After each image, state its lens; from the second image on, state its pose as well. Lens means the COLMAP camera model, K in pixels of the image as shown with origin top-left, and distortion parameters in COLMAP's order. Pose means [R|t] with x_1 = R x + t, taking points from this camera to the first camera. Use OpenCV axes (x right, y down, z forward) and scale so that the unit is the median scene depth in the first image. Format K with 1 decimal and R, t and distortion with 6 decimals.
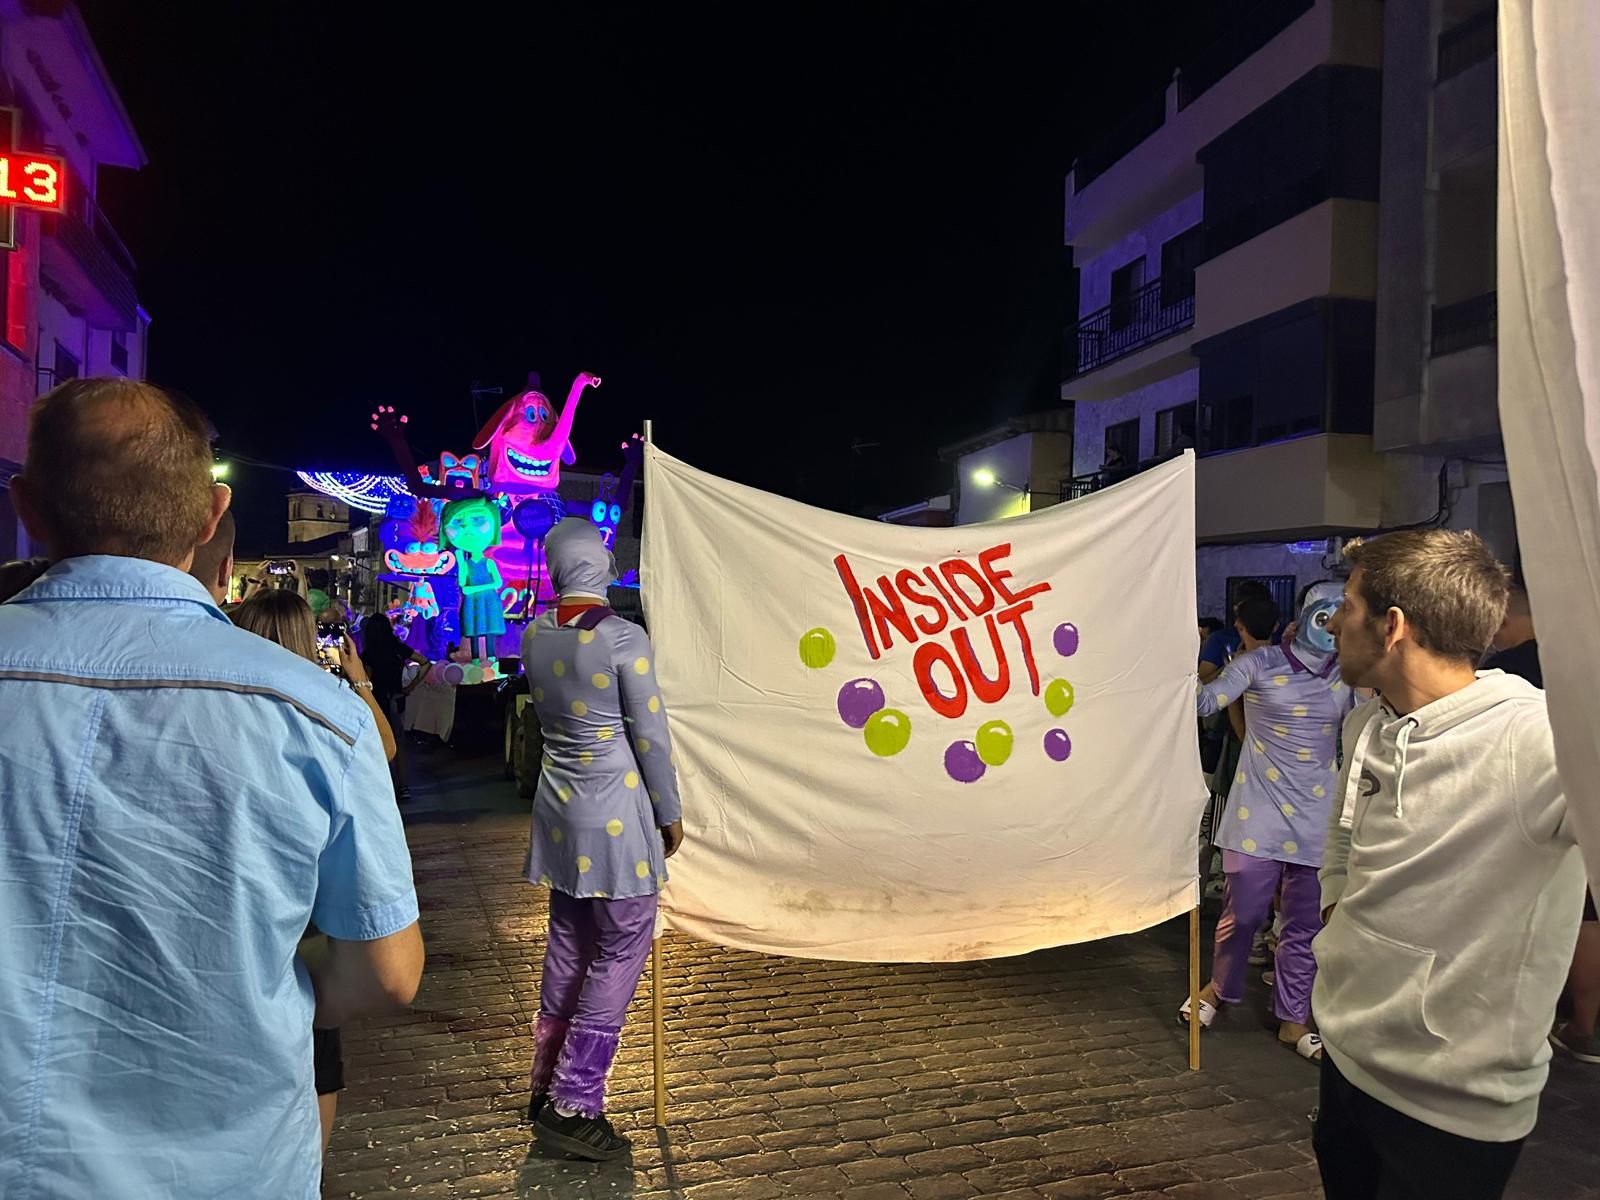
lens RADIAL K [[1130.8, 0, 803.0], [0, 1130.8, 598.9], [0, 0, 1]] dist [0.072274, -0.088948]
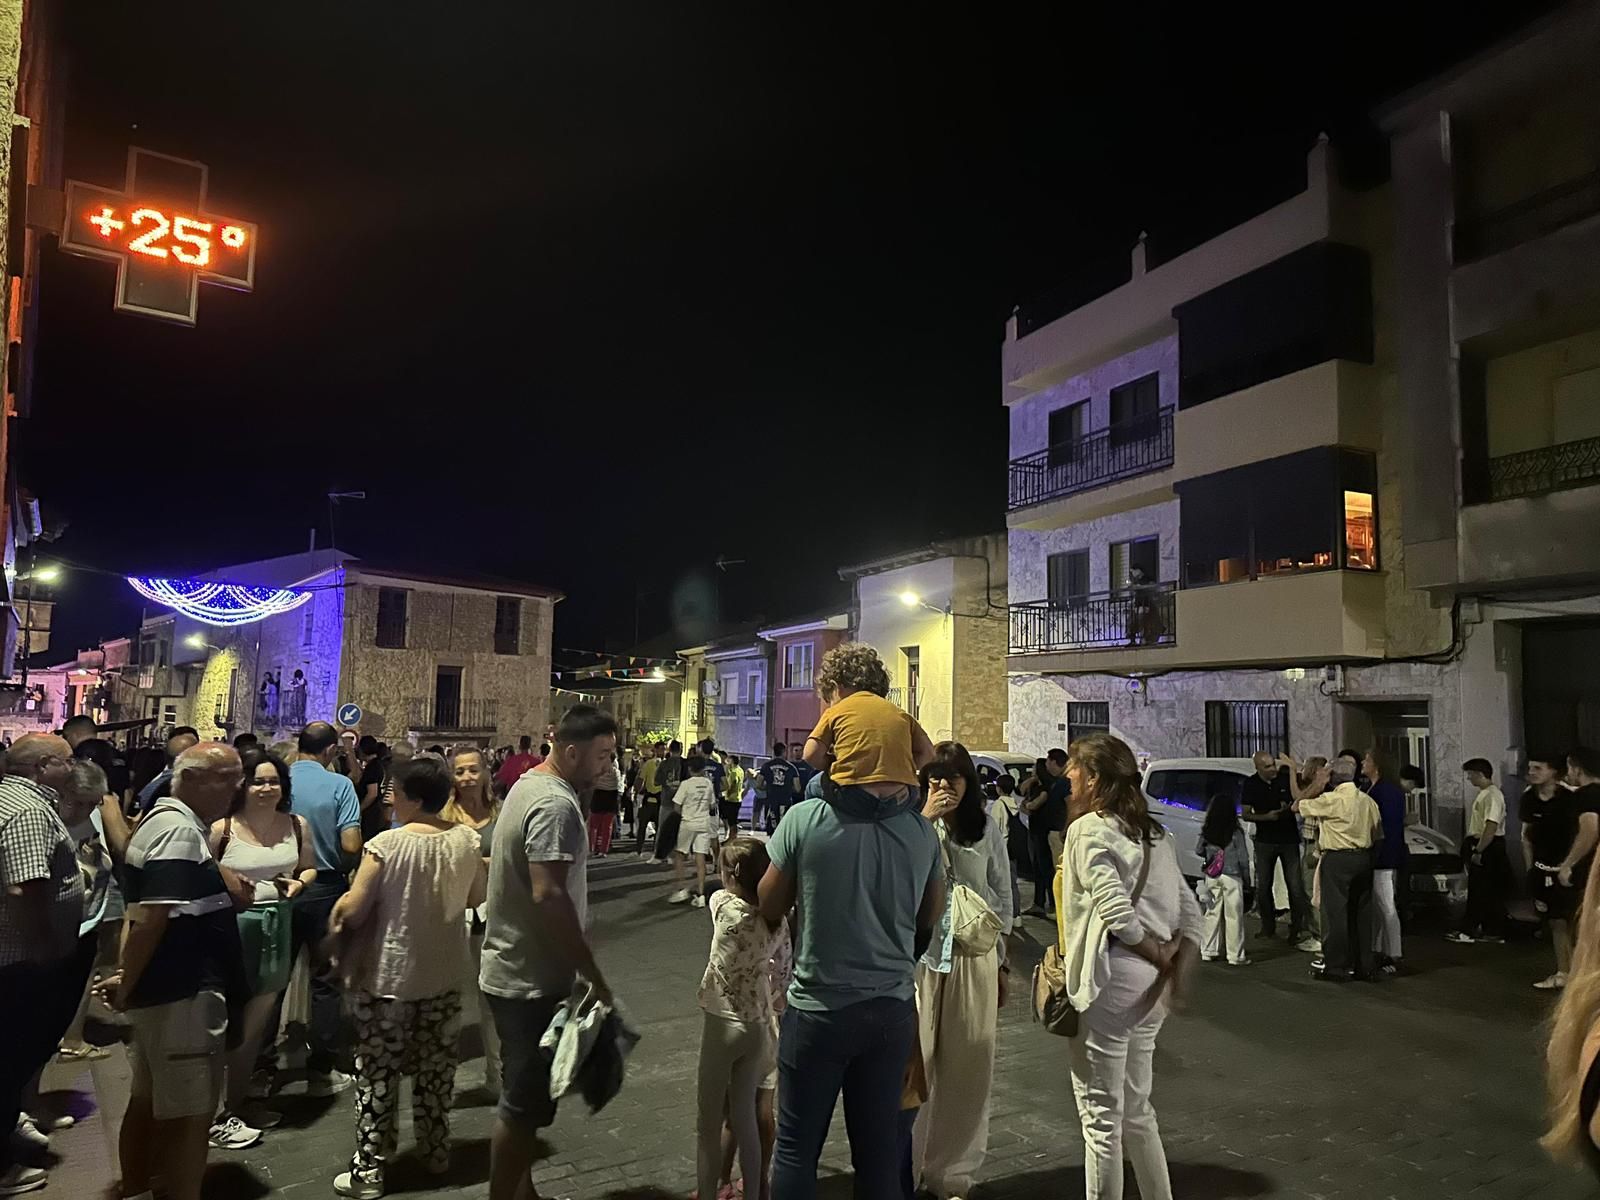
lens RADIAL K [[1130.8, 0, 800.8], [0, 1130.8, 597.9], [0, 0, 1]] dist [0.072274, -0.088948]
pose [[0.976784, 0.018913, 0.213391, -0.194333], [0.002773, 0.994896, -0.100872, -0.007337], [-0.214210, 0.099122, 0.971745, 0.040156]]
